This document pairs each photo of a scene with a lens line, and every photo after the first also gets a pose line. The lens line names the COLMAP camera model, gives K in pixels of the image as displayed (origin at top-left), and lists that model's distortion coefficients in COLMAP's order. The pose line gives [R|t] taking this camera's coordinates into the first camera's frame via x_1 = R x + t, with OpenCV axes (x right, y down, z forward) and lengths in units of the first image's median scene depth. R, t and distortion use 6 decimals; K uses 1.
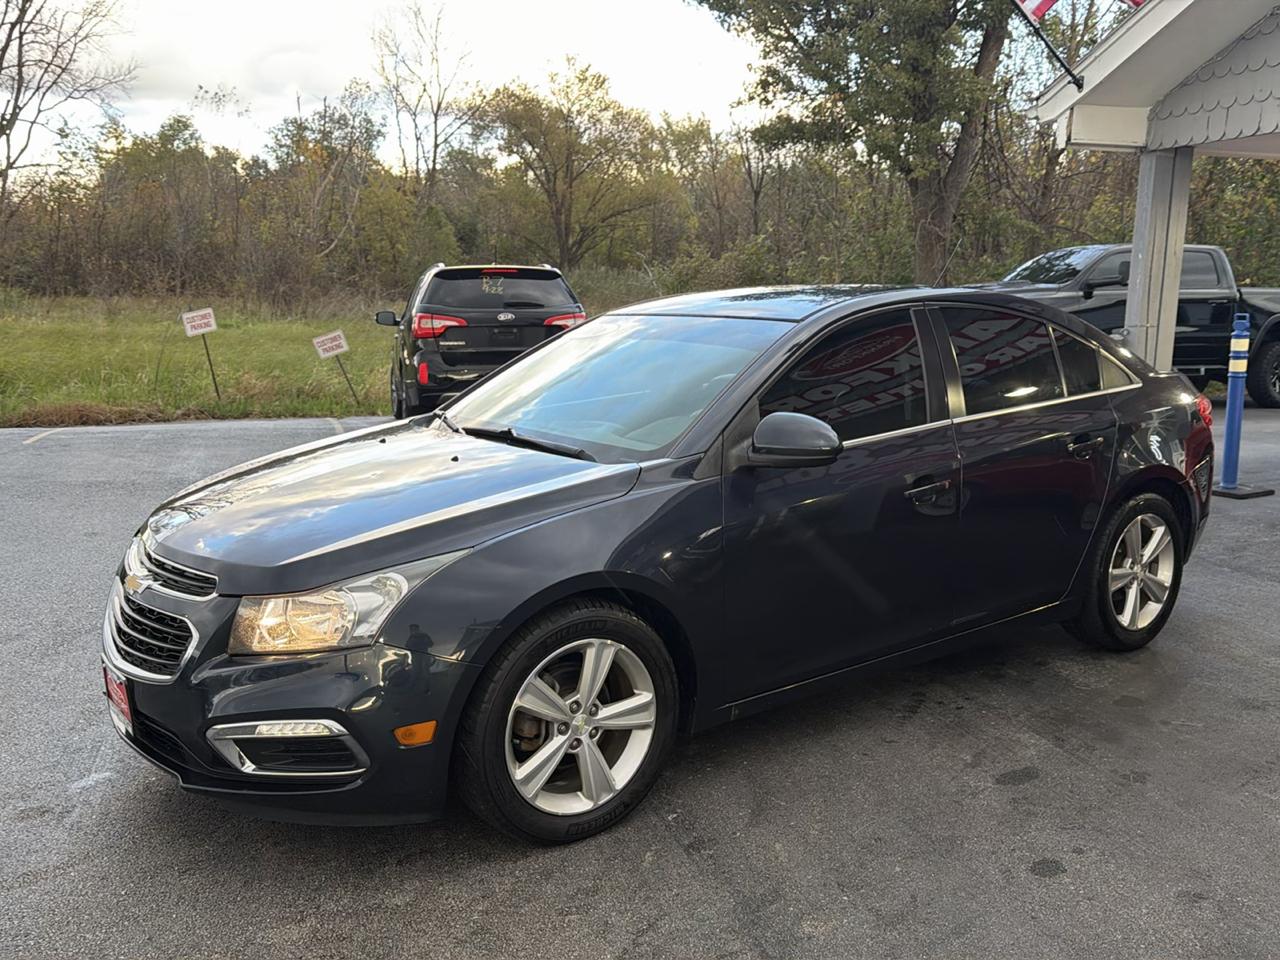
lens RADIAL K [[1148.0, 0, 640.0], [0, 1148.0, 480.0], [0, 0, 1]] dist [0.121807, -0.219279]
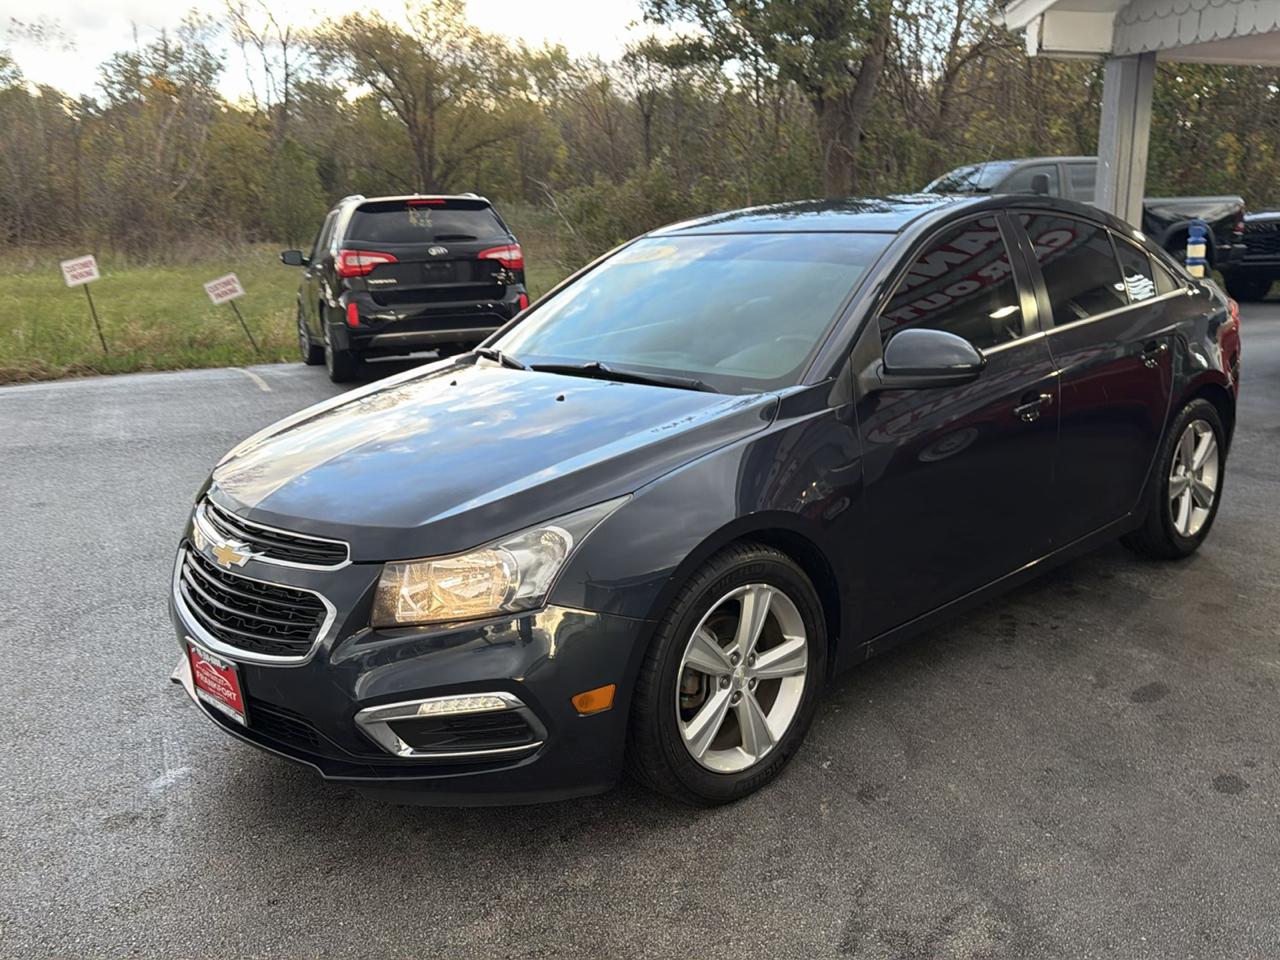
lens RADIAL K [[1154.1, 0, 640.6], [0, 1154.1, 470.3], [0, 0, 1]] dist [0.105164, -0.200714]
pose [[0.992360, -0.057315, 0.109253, -0.065512], [0.052077, 0.997380, 0.050203, -0.001173], [-0.111845, -0.044130, 0.992745, 0.026936]]
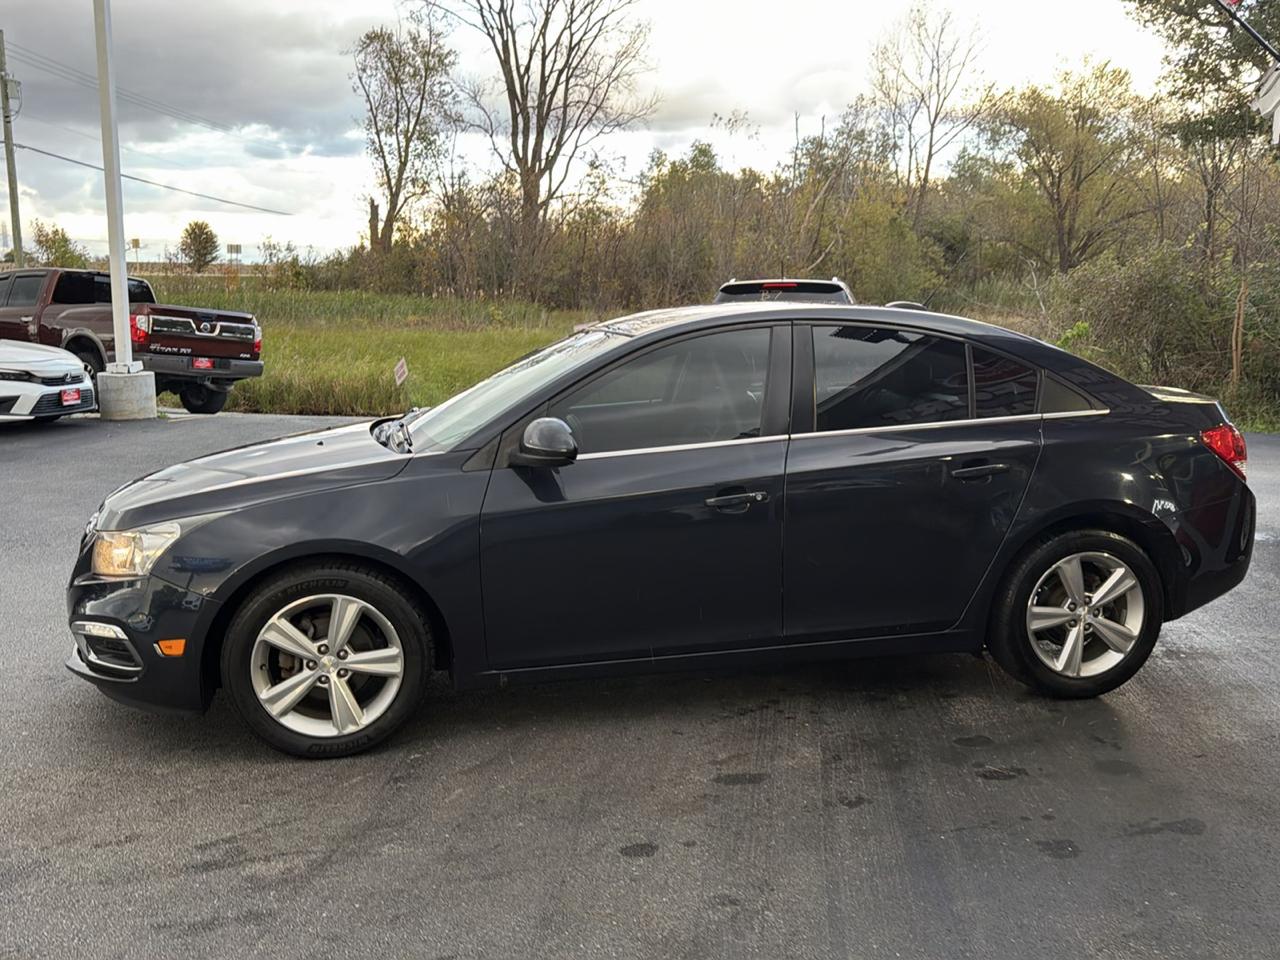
lens RADIAL K [[1143.5, 0, 640.0], [0, 1143.5, 480.0], [0, 0, 1]] dist [0.172504, -0.371003]
pose [[0.903540, 0.066498, -0.423312, 0.219944], [-0.070229, 0.997508, 0.006797, -0.003926], [0.422709, 0.023587, 0.905958, 0.007518]]
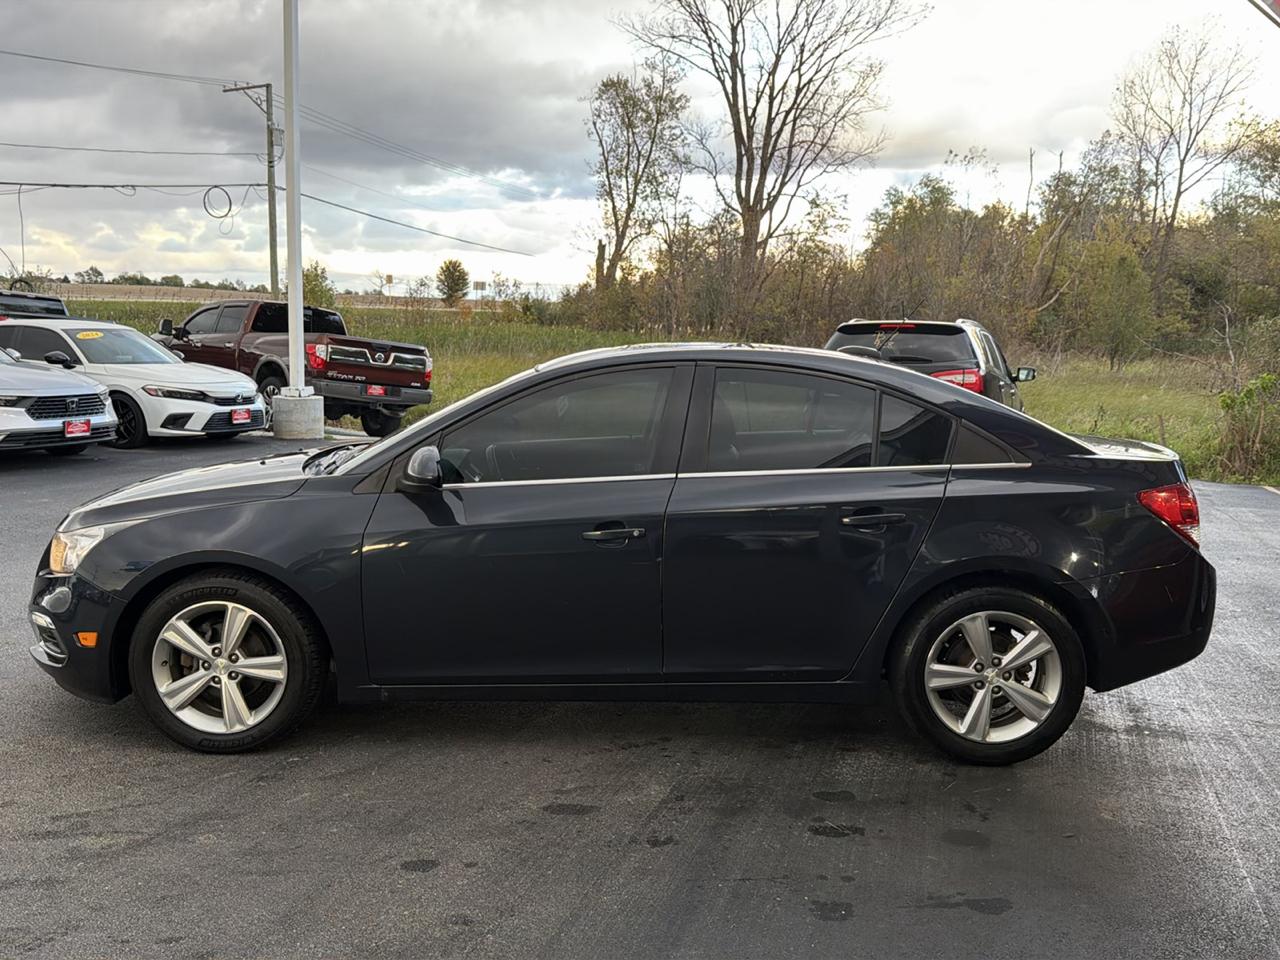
lens RADIAL K [[1143.5, 0, 640.0], [0, 1143.5, 480.0], [0, 0, 1]] dist [0.172504, -0.371003]
pose [[0.797787, 0.092057, -0.595870, 0.322530], [-0.118808, 0.992901, -0.005671, -0.014057], [0.591118, 0.075318, 0.803061, 0.058619]]
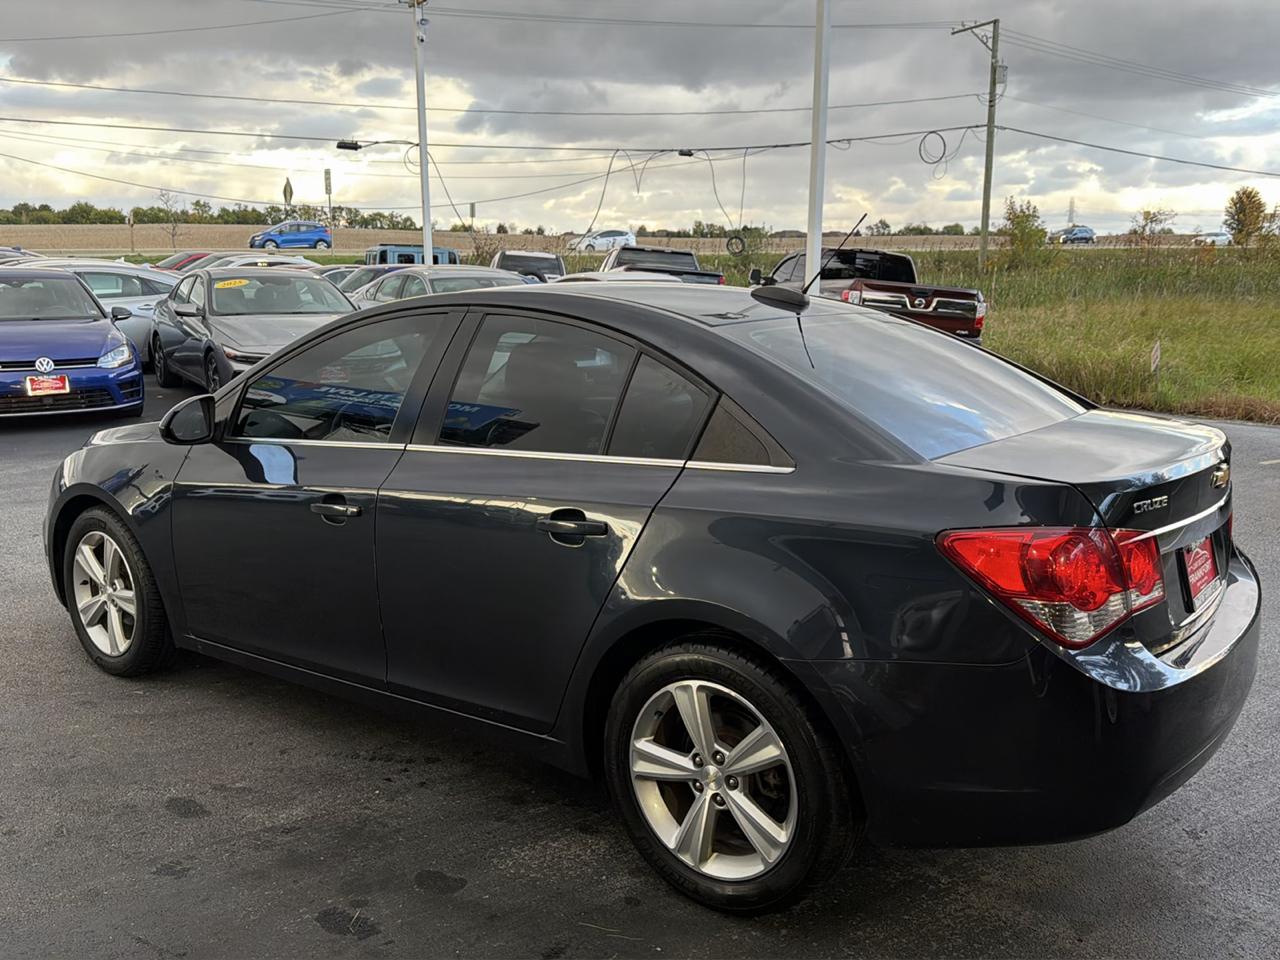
lens RADIAL K [[1143.5, 0, 640.0], [0, 1143.5, 480.0], [0, 0, 1]] dist [0.172504, -0.371003]
pose [[0.269966, 0.172874, -0.947224, 0.422432], [-0.160648, 0.978049, 0.132714, -0.062847], [0.949374, 0.116341, 0.291812, 0.346577]]
